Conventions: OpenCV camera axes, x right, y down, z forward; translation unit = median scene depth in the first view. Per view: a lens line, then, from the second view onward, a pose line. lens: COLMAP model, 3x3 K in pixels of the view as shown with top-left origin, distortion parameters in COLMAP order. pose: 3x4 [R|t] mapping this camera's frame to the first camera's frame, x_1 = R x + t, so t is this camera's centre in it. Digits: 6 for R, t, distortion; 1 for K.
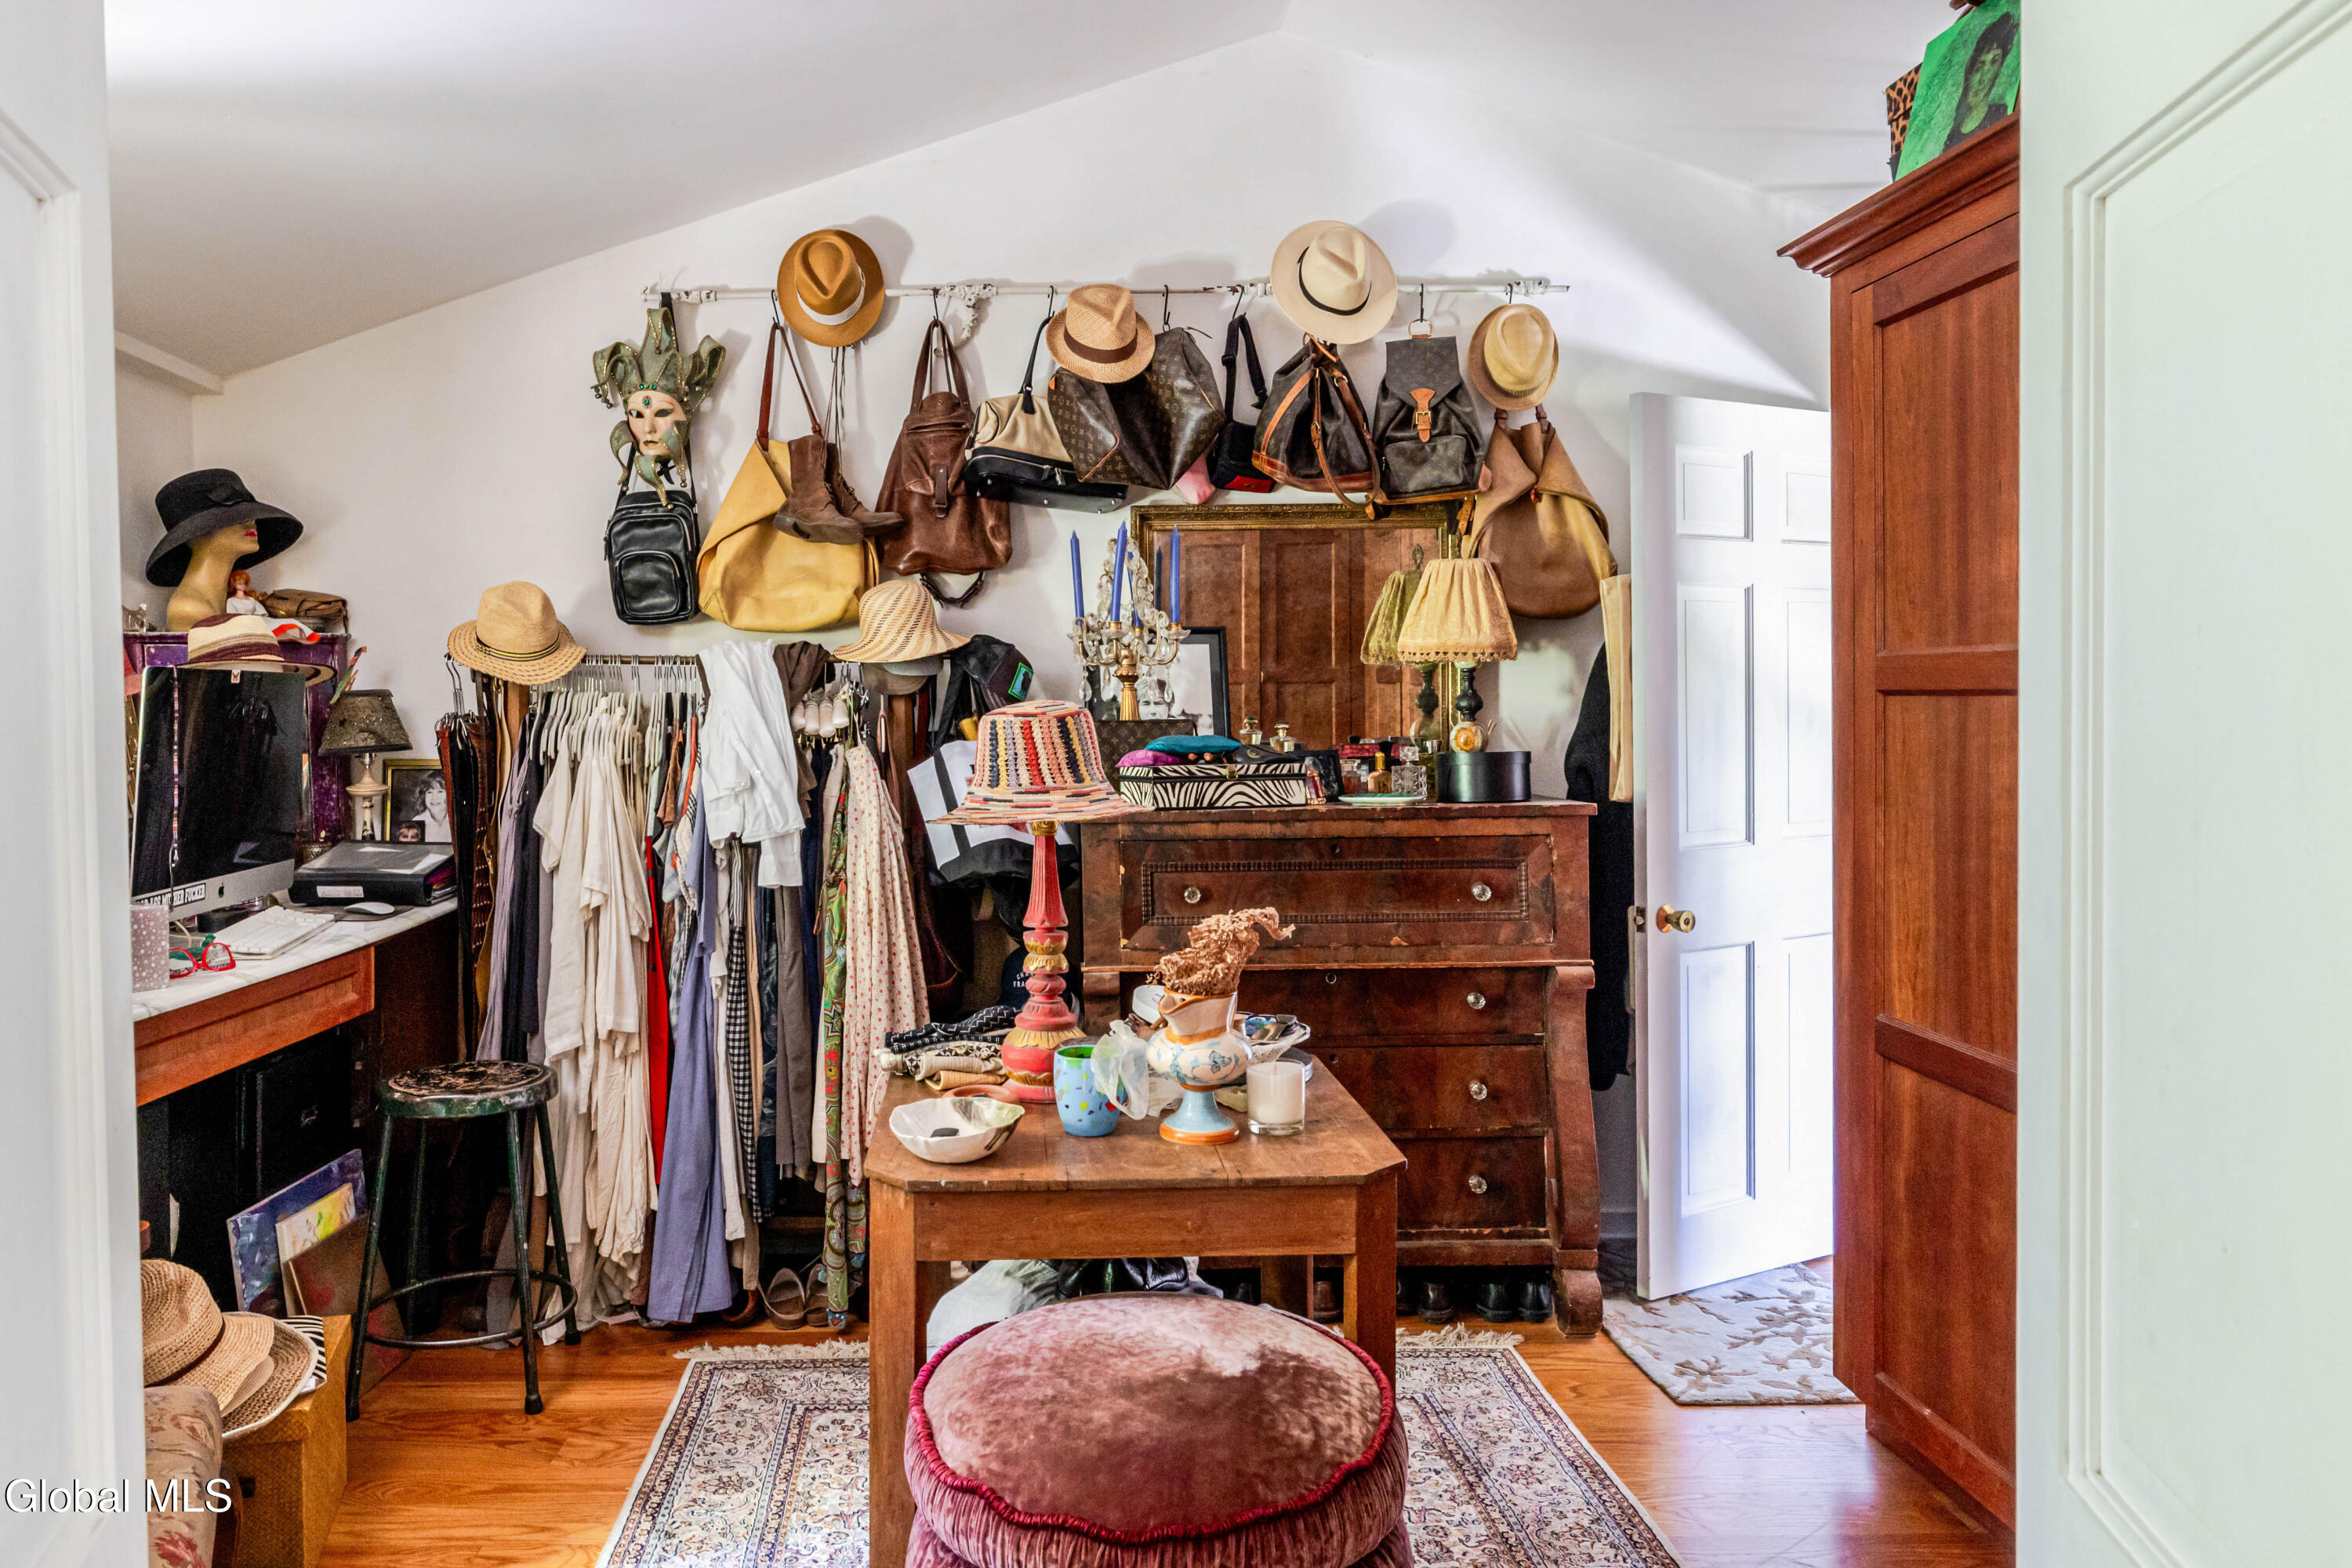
lens RADIAL K [[1505.2, 0, 1109.7], [0, 1505.2, 689.3], [0, 0, 1]] dist [-0.005140, 0.003891]
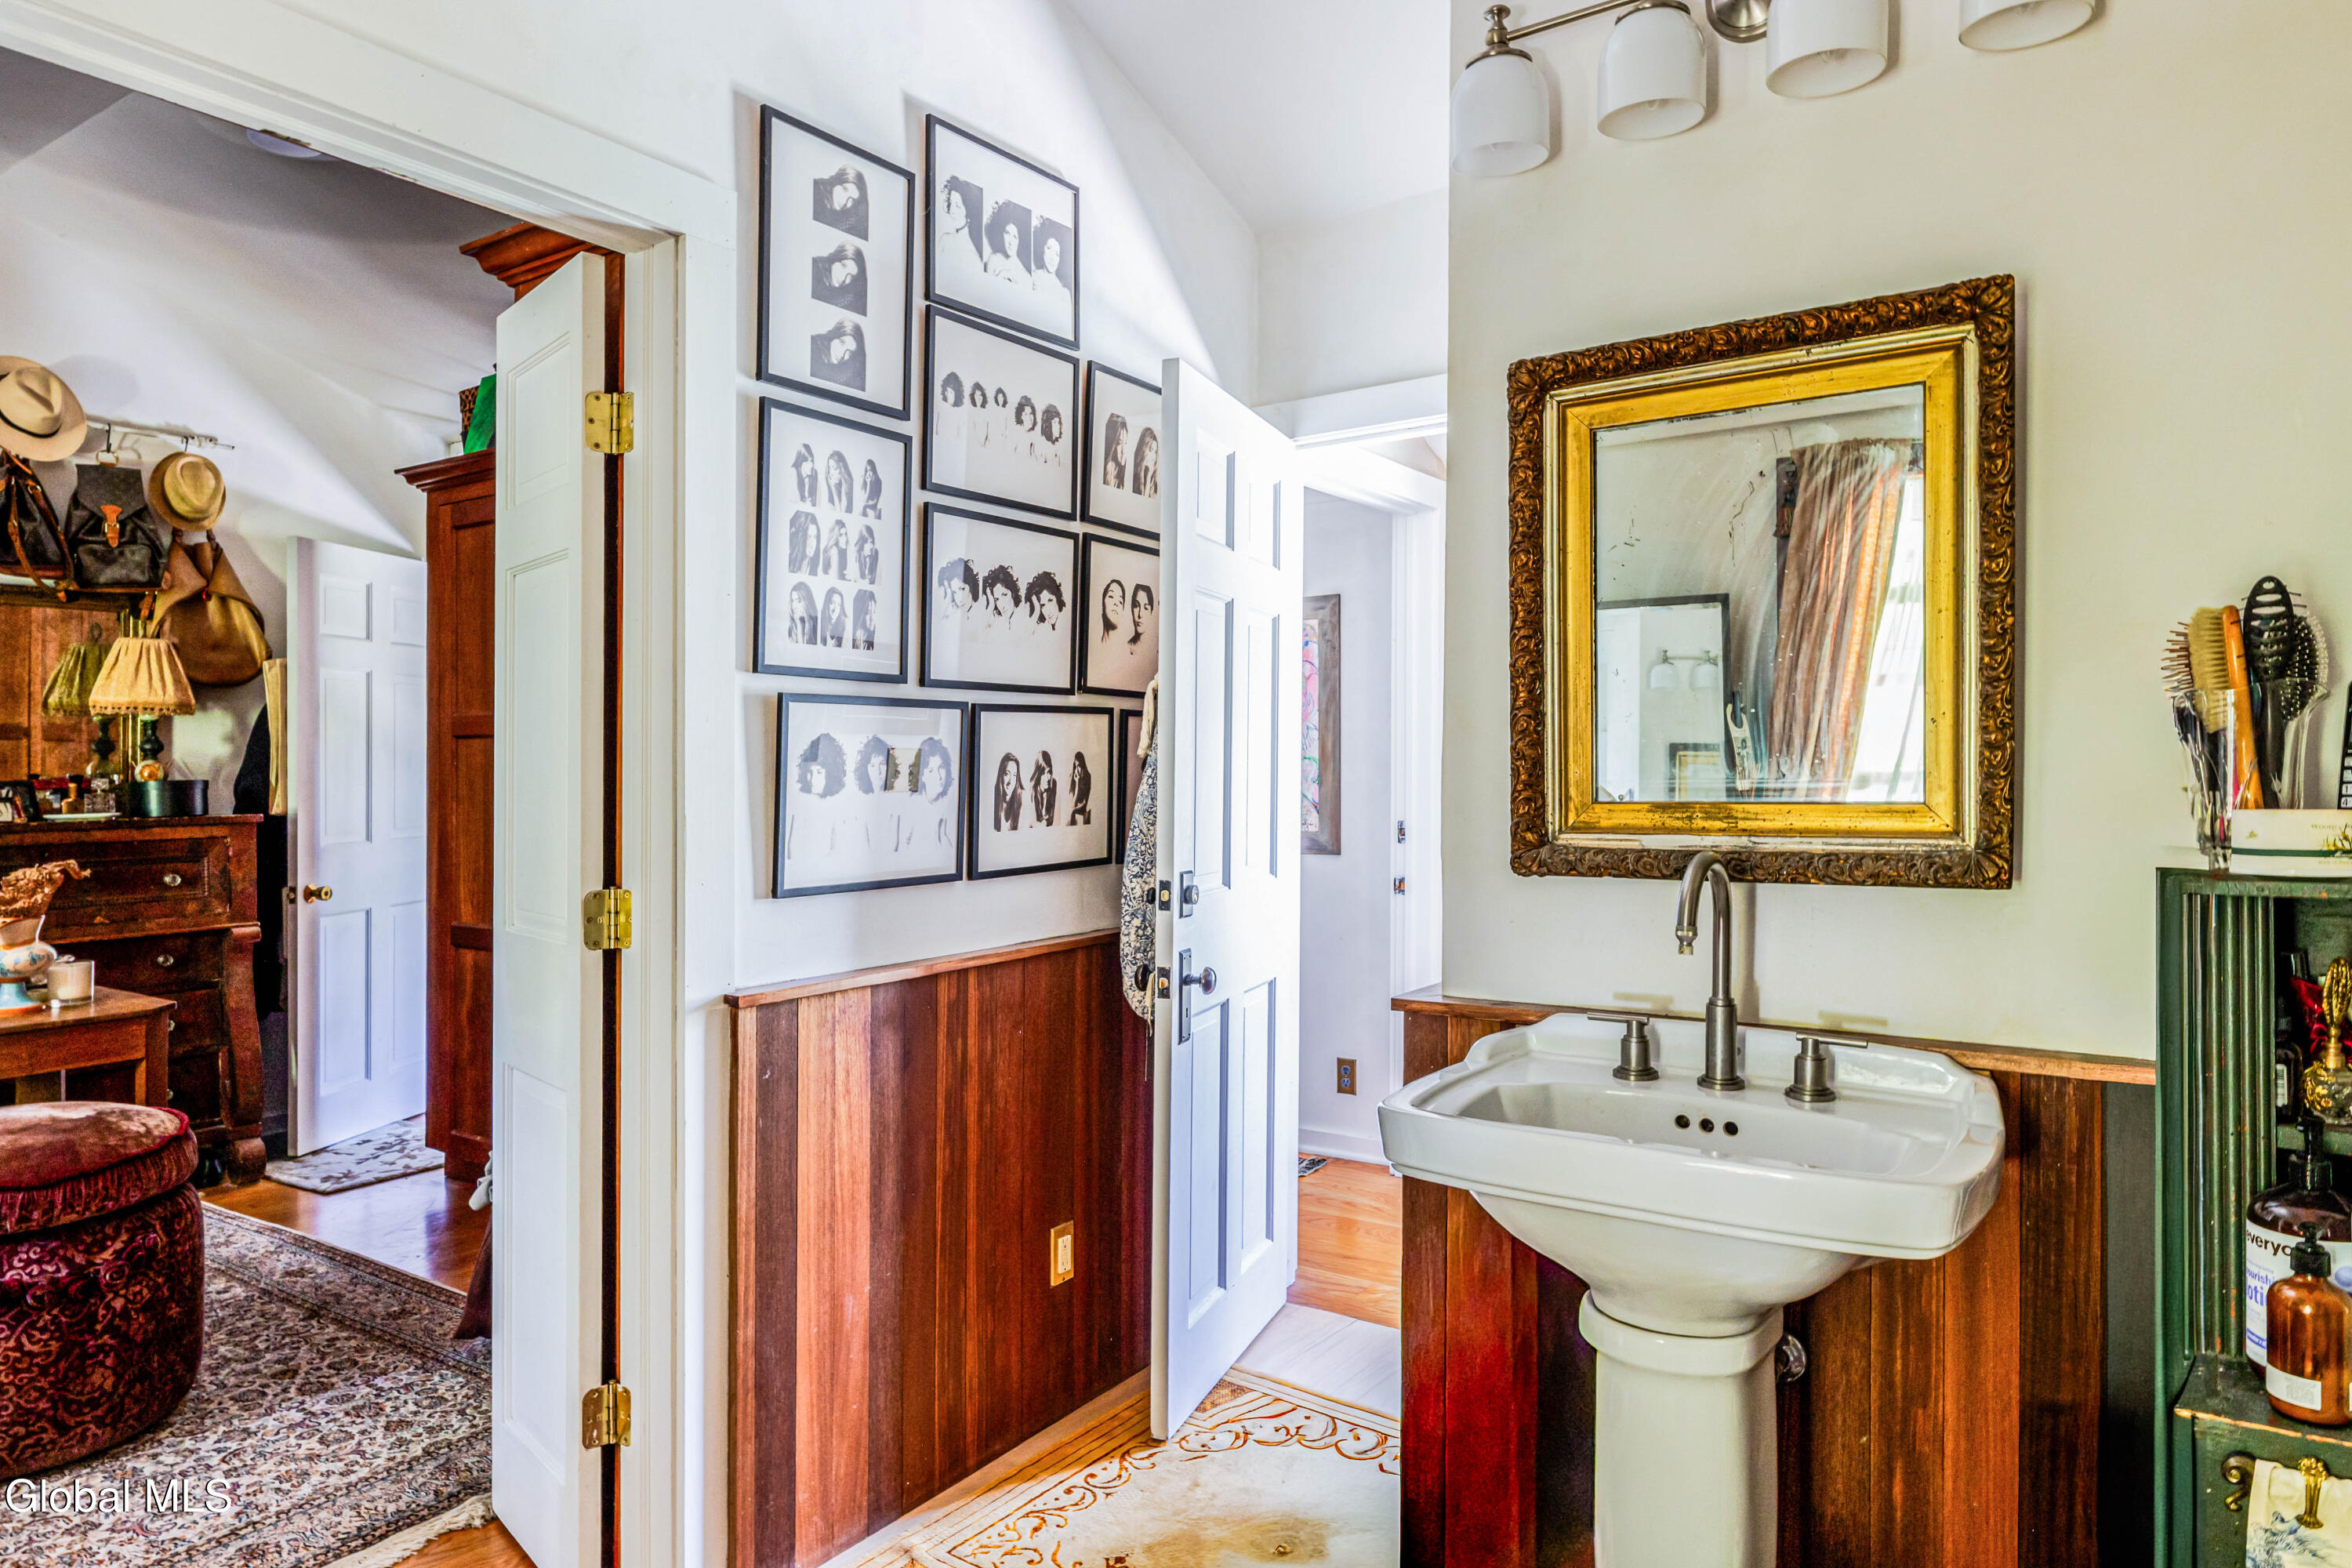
lens RADIAL K [[1476.1, 0, 1172.3], [0, 1476.1, 778.4], [0, 0, 1]] dist [-0.010739, -0.000005]
pose [[0.600389, 0.002557, 0.799704, -0.262881], [-0.004726, 0.999989, 0.000351, 0.033213], [-0.799694, -0.003990, 0.600394, -0.514698]]
